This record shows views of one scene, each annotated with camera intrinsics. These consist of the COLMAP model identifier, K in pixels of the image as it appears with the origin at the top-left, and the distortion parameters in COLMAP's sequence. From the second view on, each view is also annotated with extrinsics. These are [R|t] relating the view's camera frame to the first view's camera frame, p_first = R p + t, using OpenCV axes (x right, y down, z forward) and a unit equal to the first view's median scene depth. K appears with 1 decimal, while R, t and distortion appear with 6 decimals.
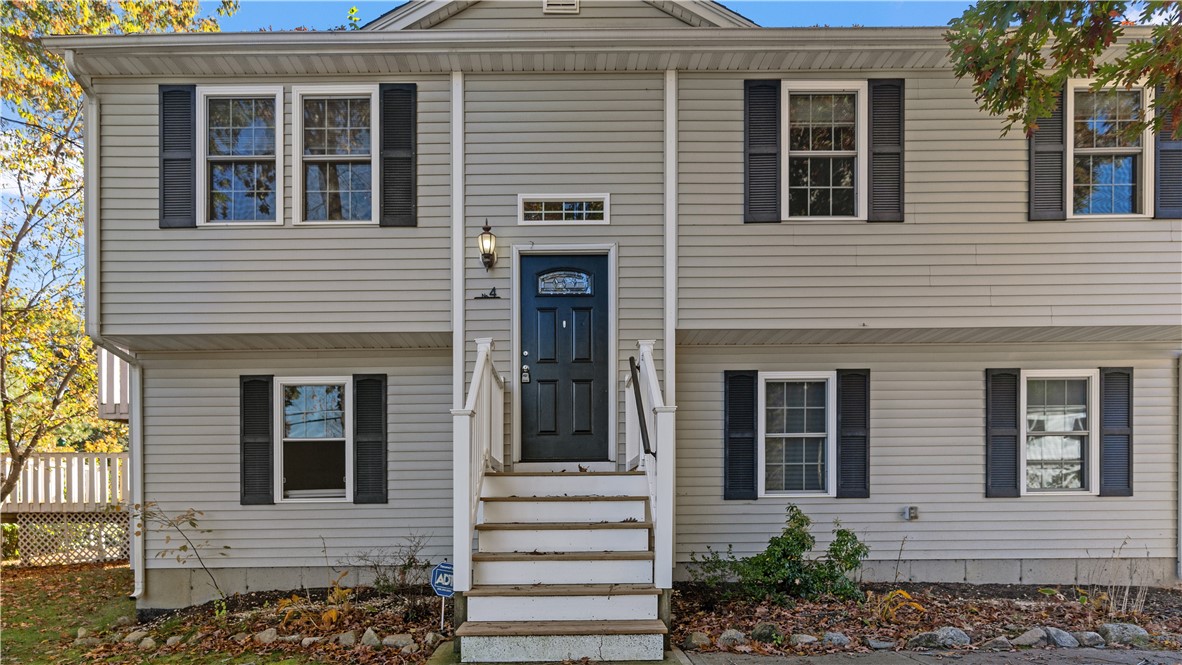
lens RADIAL K [[576.5, 0, 591.0], [0, 576.5, 352.2], [0, 0, 1]] dist [0.003528, 0.000035]
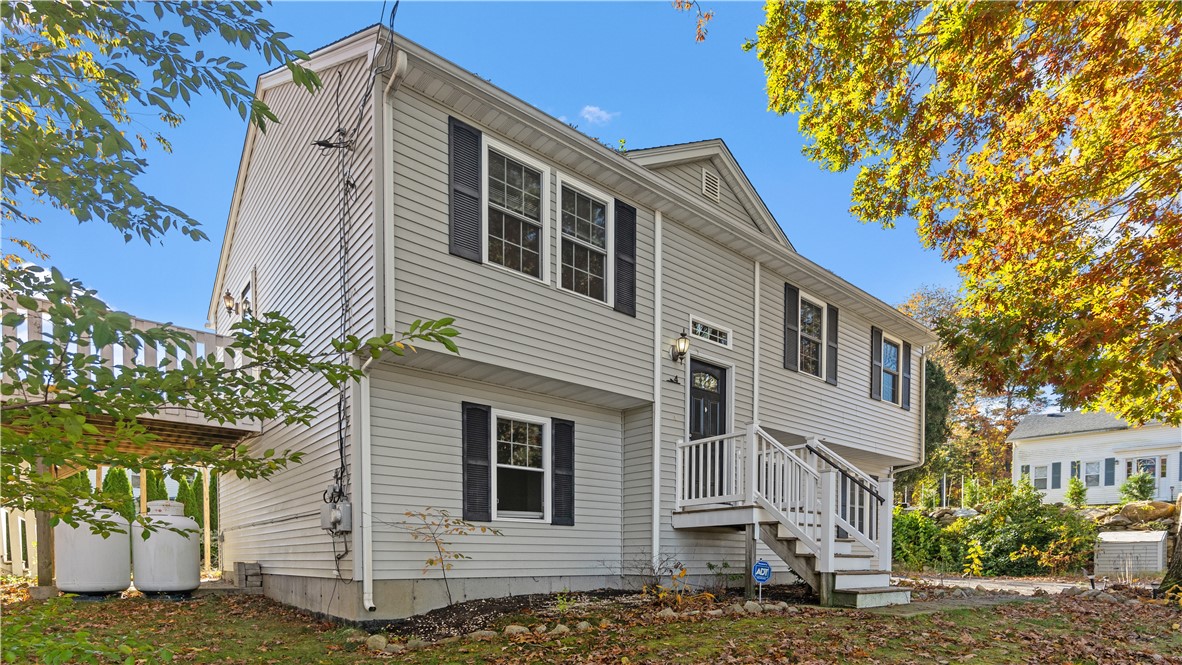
lens RADIAL K [[588.5, 0, 591.0], [0, 588.5, 332.5], [0, 0, 1]] dist [-0.077290, 0.000107]
pose [[0.758990, 0.233487, 0.607797, -1.174722], [-0.194999, 0.972156, -0.129951, 0.012055], [-0.621216, -0.019889, 0.783387, -0.006446]]
